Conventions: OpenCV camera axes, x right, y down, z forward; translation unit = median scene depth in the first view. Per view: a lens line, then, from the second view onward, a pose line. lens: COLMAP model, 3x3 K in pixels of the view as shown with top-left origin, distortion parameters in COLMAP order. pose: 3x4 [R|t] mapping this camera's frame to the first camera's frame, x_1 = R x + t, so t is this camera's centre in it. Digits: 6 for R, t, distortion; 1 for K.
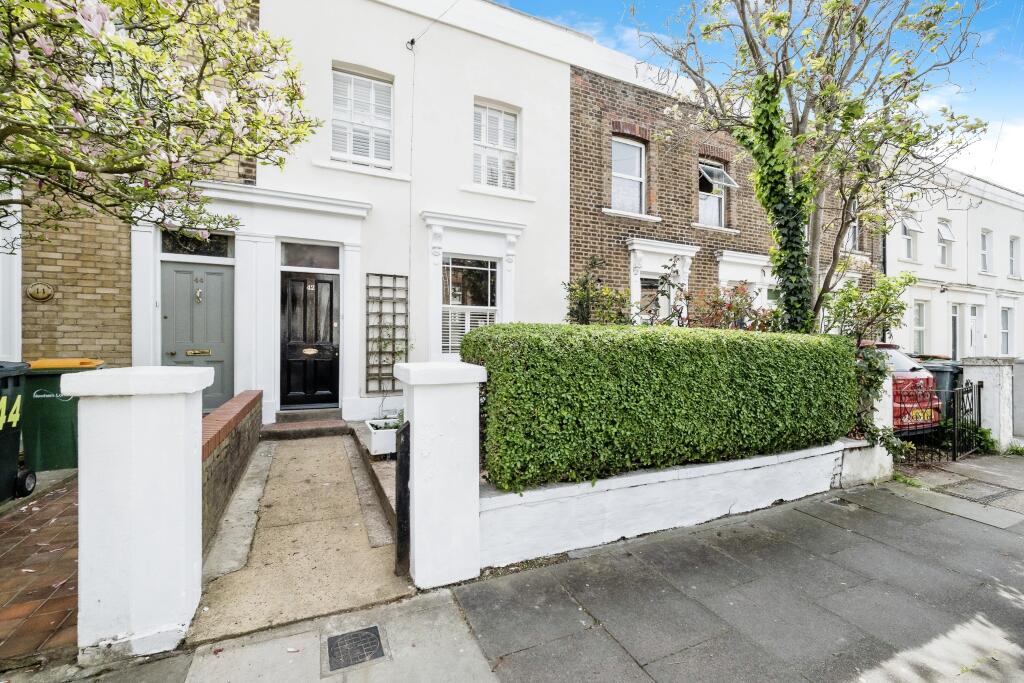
lens RADIAL K [[440.2, 0, 514.2], [0, 440.2, 344.2], [0, 0, 1]] dist [-0.012834, 0.000282]
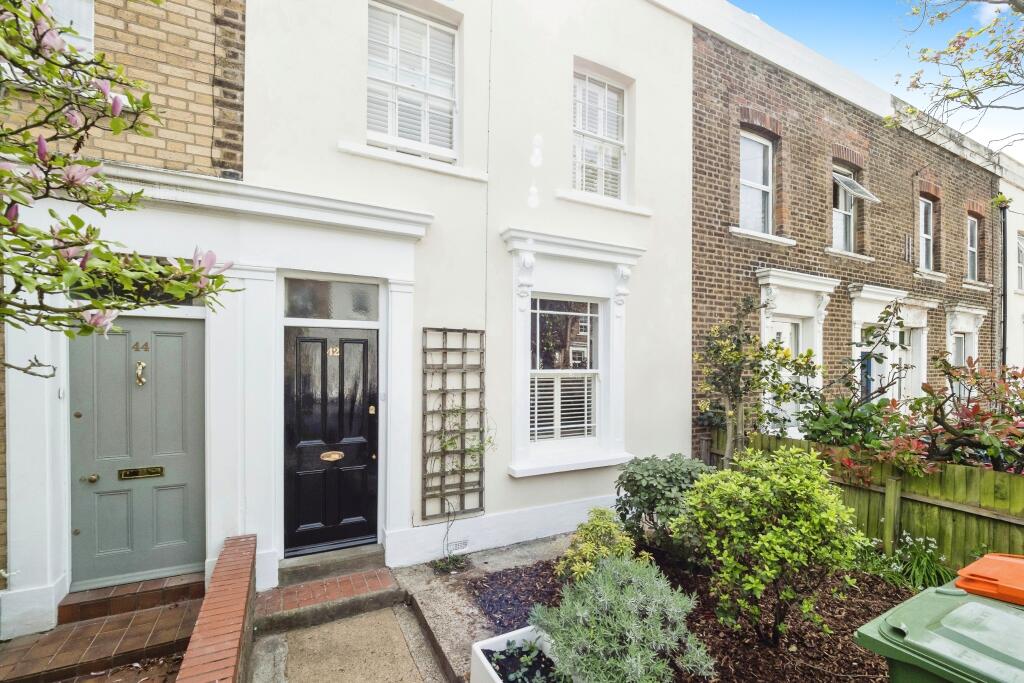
lens RADIAL K [[440.2, 0, 509.8], [0, 440.2, 357.7], [0, 0, 1]] dist [-0.012834, 0.000282]
pose [[0.998821, 0.001920, 0.048516, -0.215422], [-0.002276, 0.999971, 0.007279, -0.109578], [-0.048501, -0.007381, 0.998796, 0.328400]]
